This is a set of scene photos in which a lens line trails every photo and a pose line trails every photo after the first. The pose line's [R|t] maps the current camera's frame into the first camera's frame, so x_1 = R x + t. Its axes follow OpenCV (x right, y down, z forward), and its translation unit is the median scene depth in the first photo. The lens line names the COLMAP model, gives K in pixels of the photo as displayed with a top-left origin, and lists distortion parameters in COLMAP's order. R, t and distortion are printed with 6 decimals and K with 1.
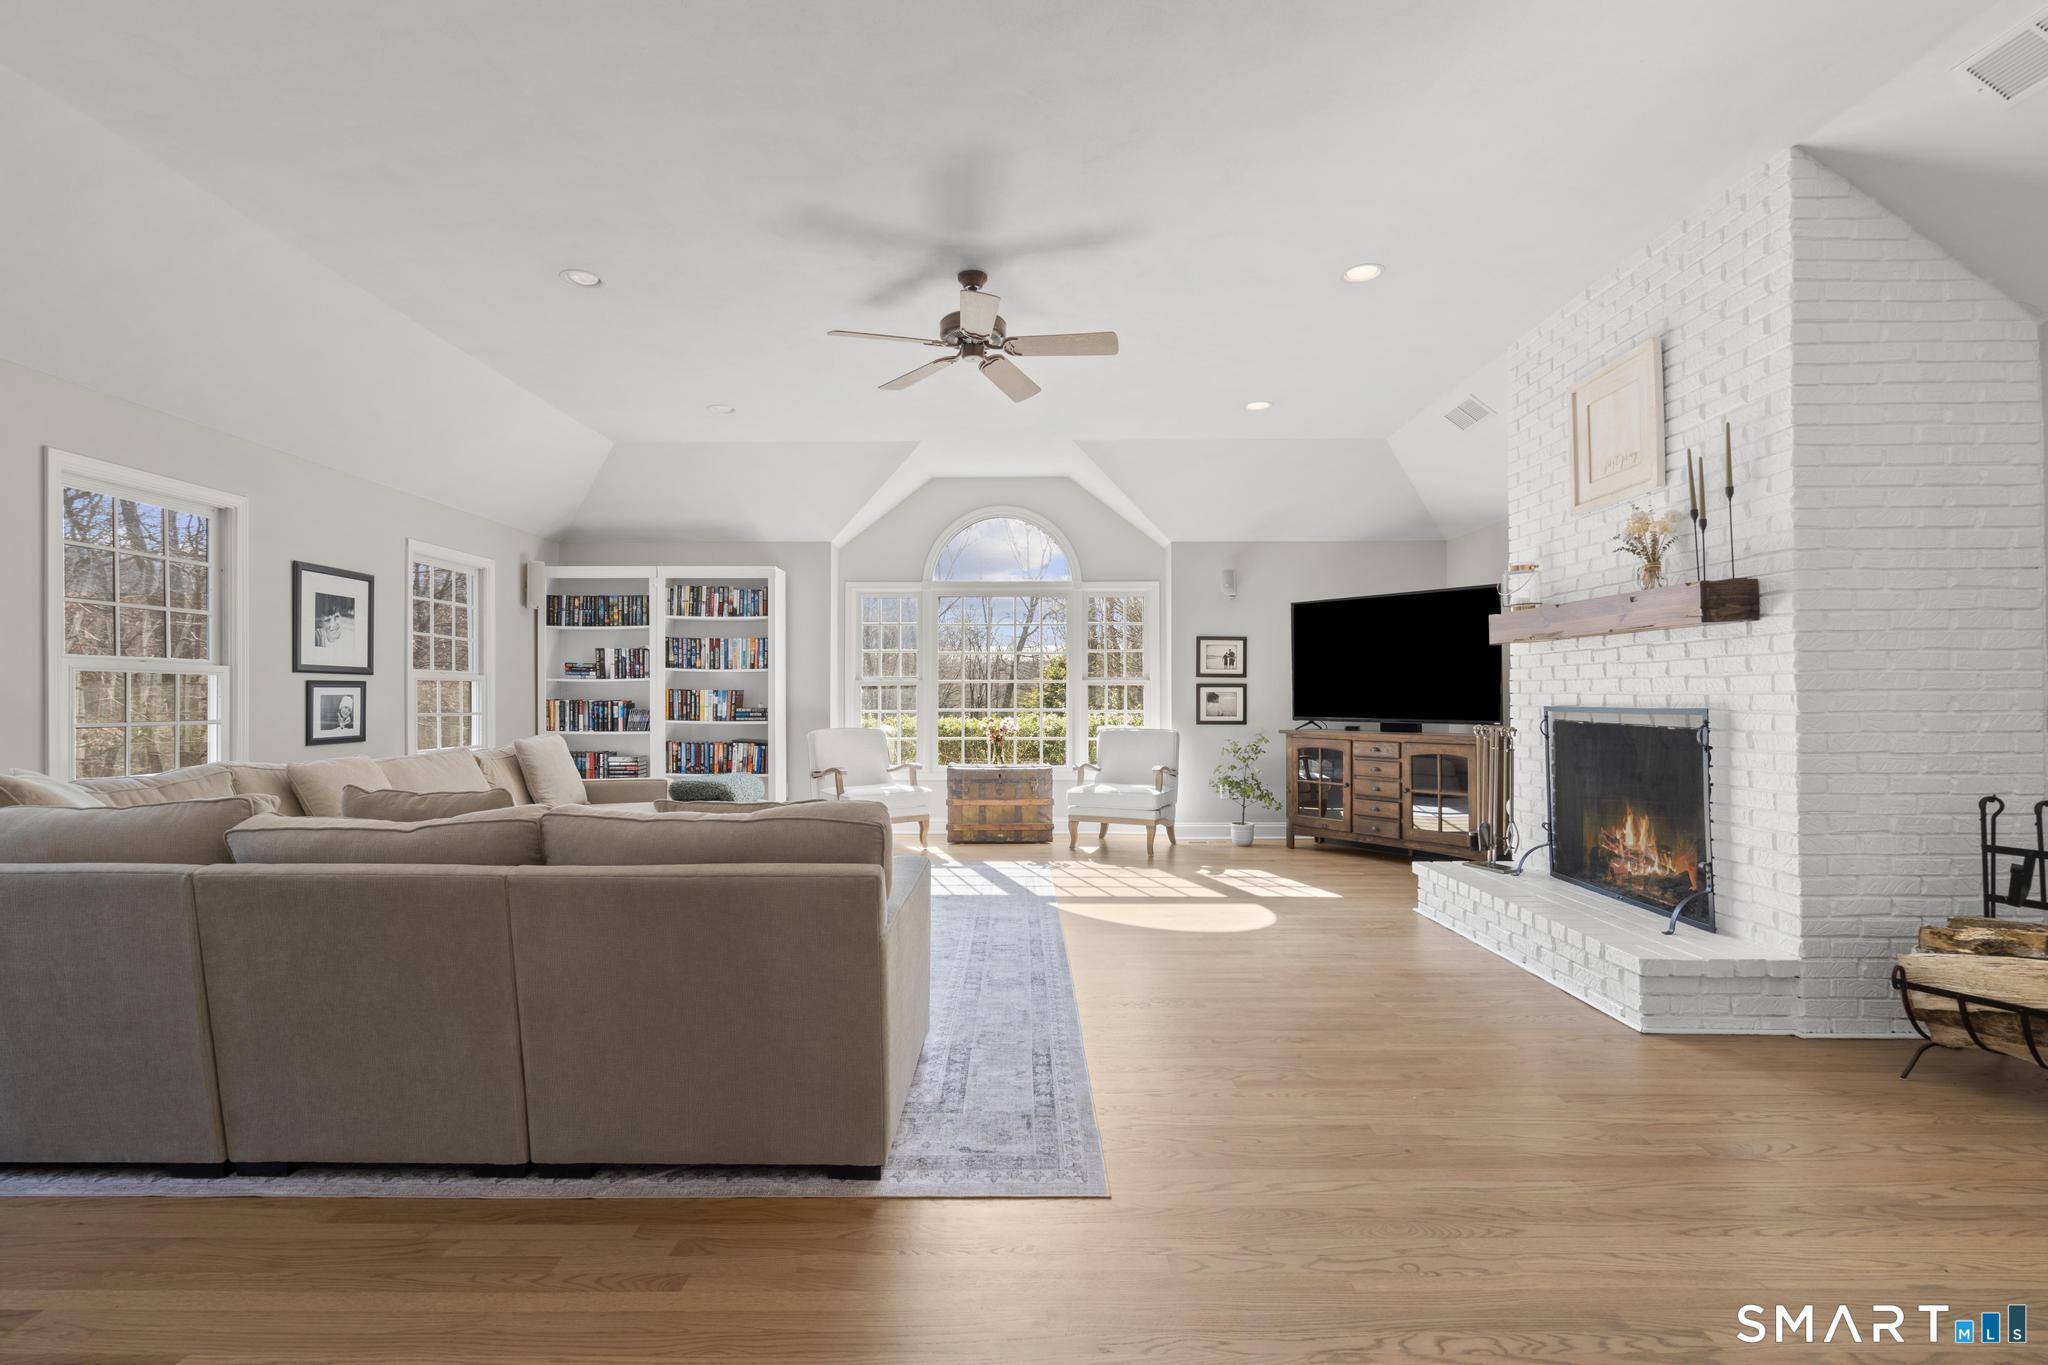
lens RADIAL K [[919.4, 0, 1012.4], [0, 919.4, 684.7], [0, 0, 1]] dist [-0.003074, 0.000744]
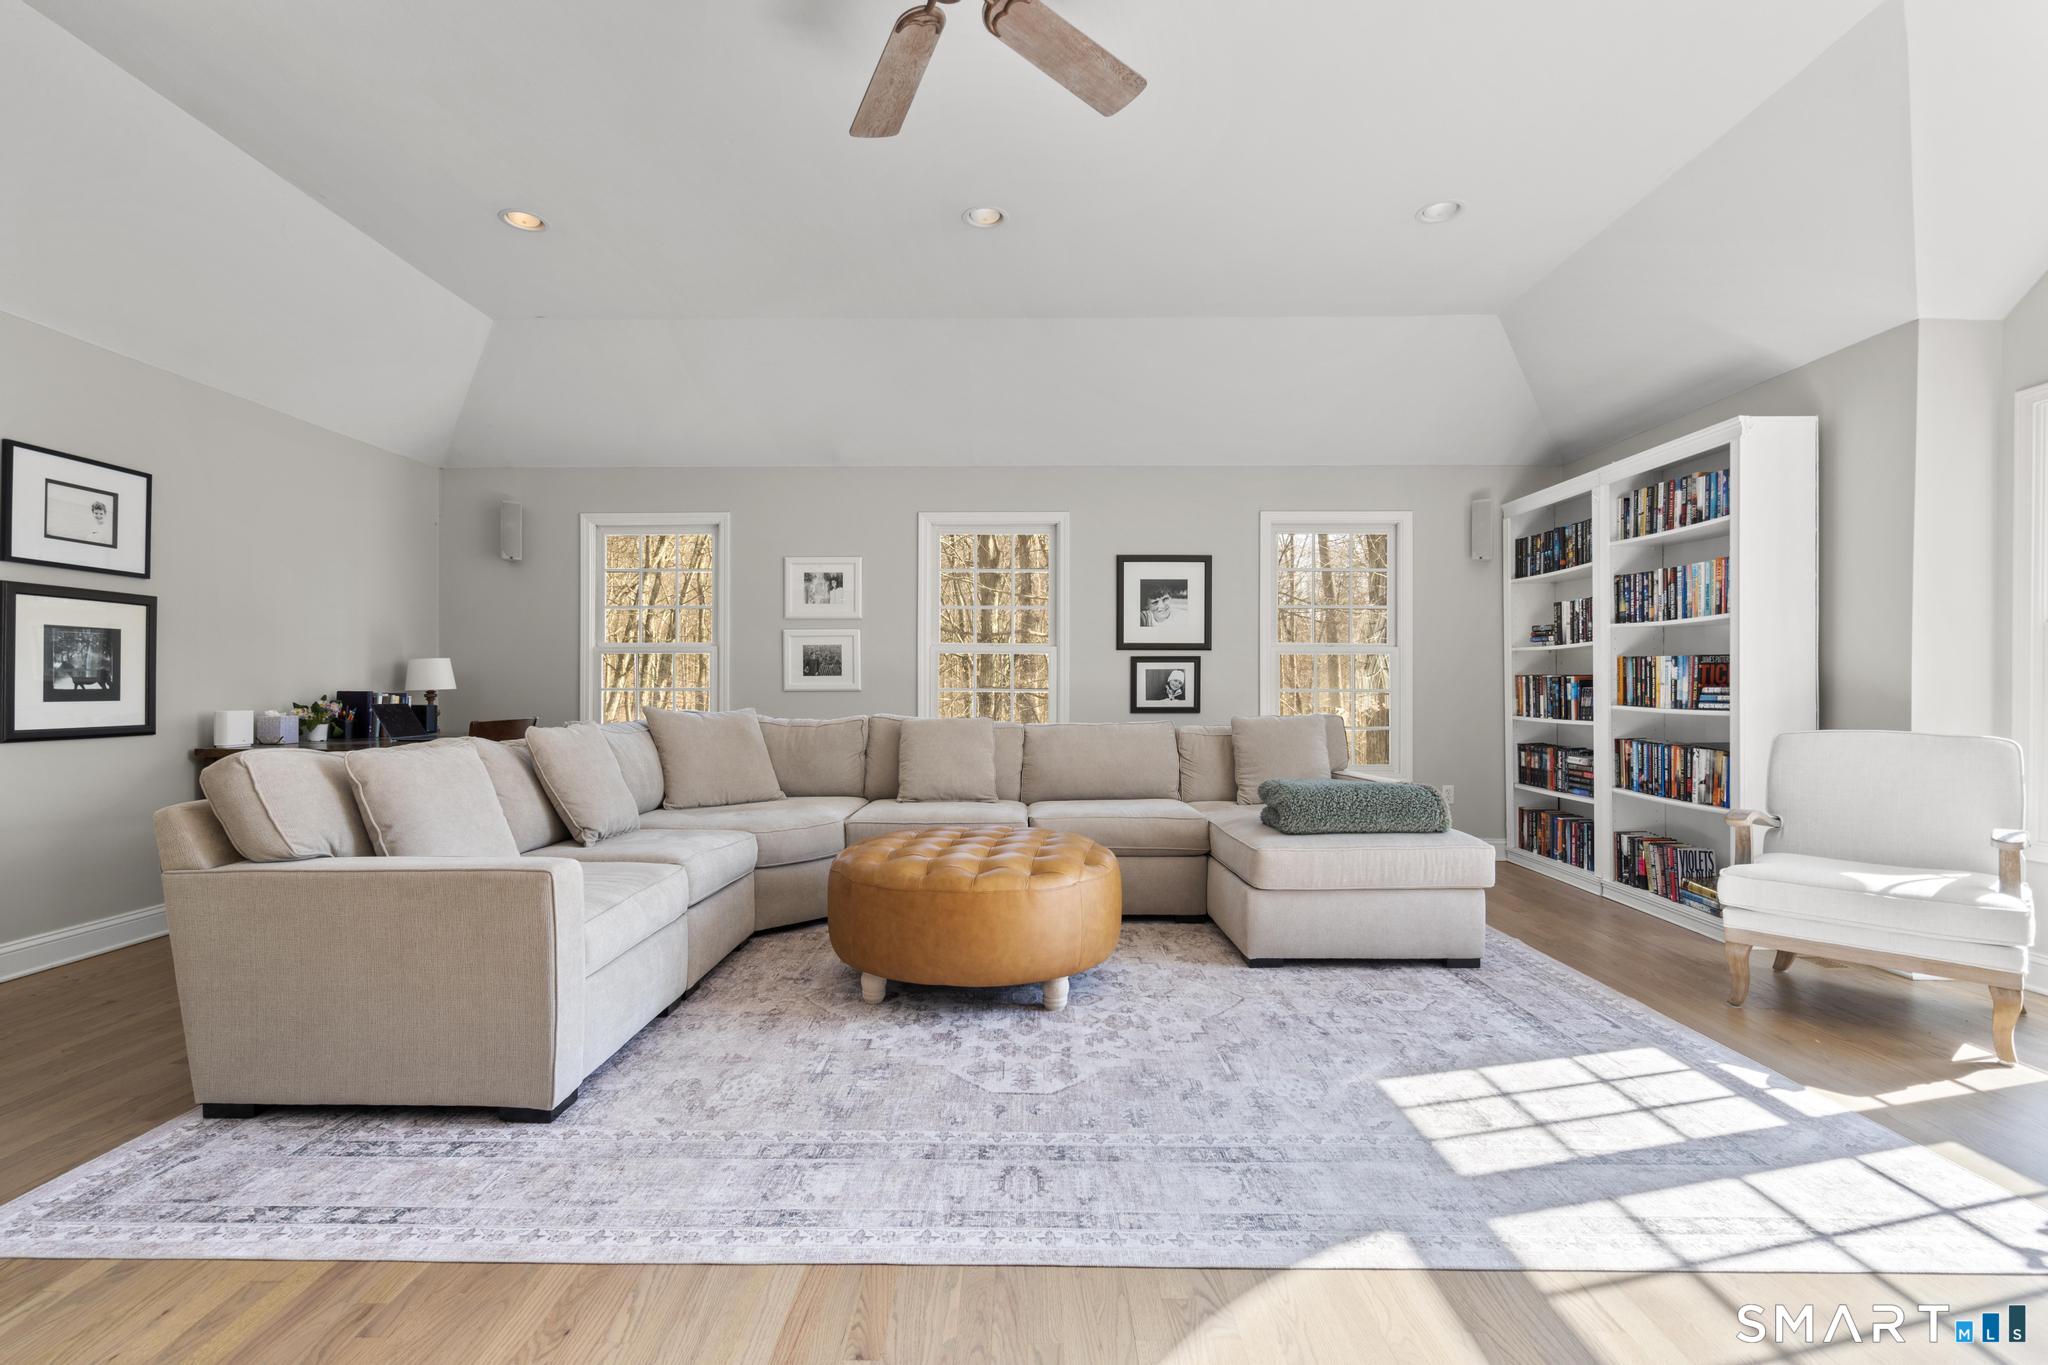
lens RADIAL K [[919.4, 0, 1023.4], [0, 919.4, 688.9], [0, 0, 1]] dist [-0.003074, 0.000744]
pose [[-0.005344, 0.001795, -0.999984, 0.266234], [0.009693, 0.999952, 0.001743, 0.022103], [0.999939, -0.009683, -0.005361, 0.589447]]
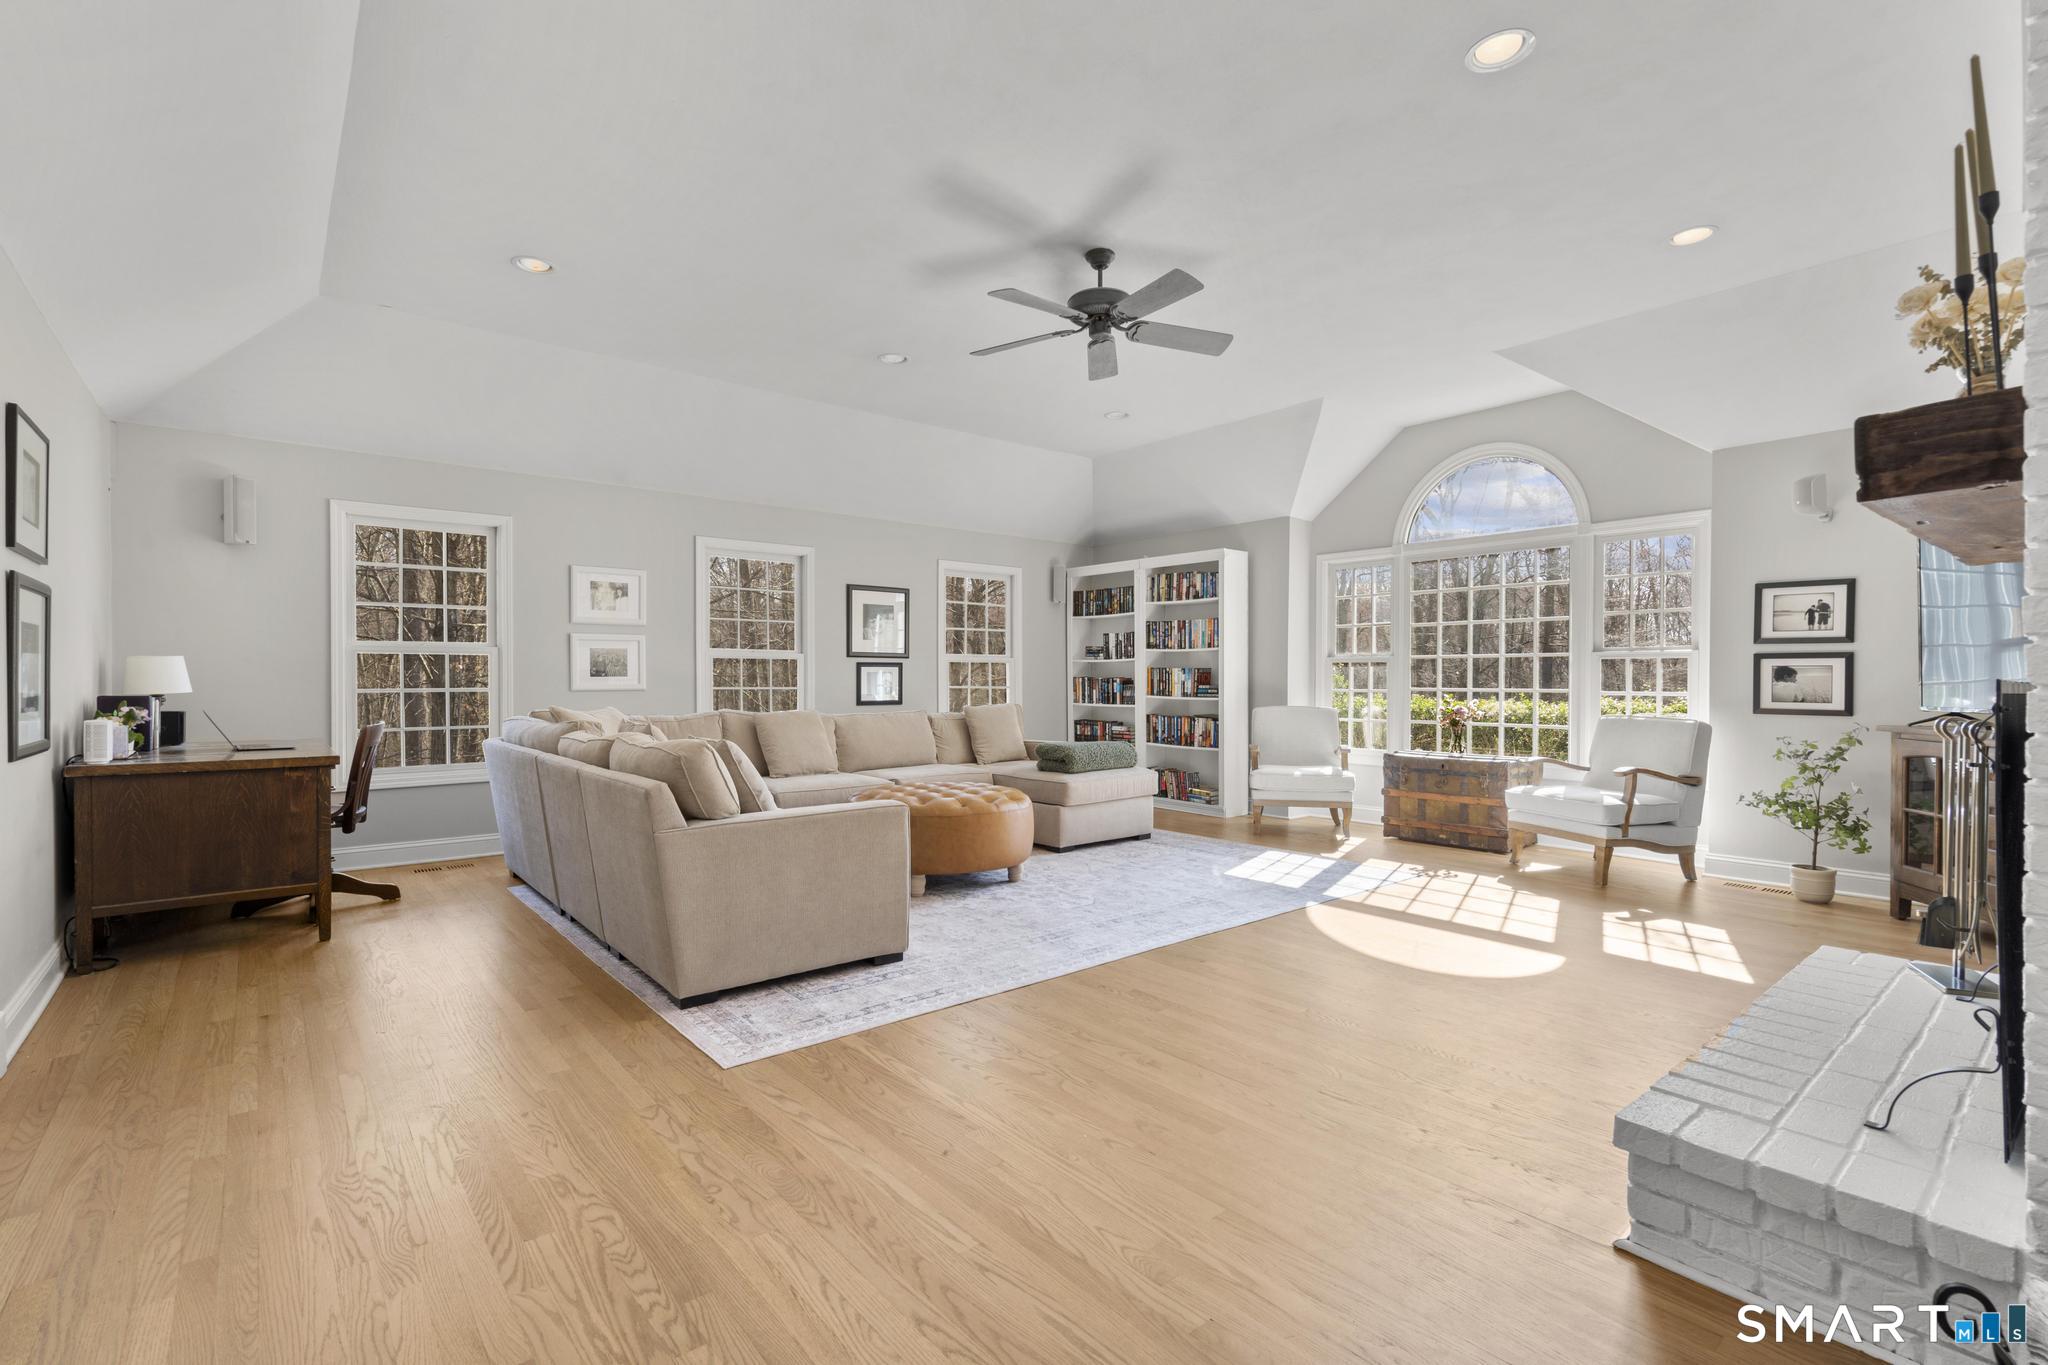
lens RADIAL K [[919.4, 0, 1017.0], [0, 919.4, 684.2], [0, 0, 1]] dist [-0.003074, 0.000744]
pose [[0.640453, 0.005532, -0.767978, 0.385942], [0.007104, 0.999889, 0.013127, 0.009073], [0.767965, -0.013863, 0.640342, 0.155173]]
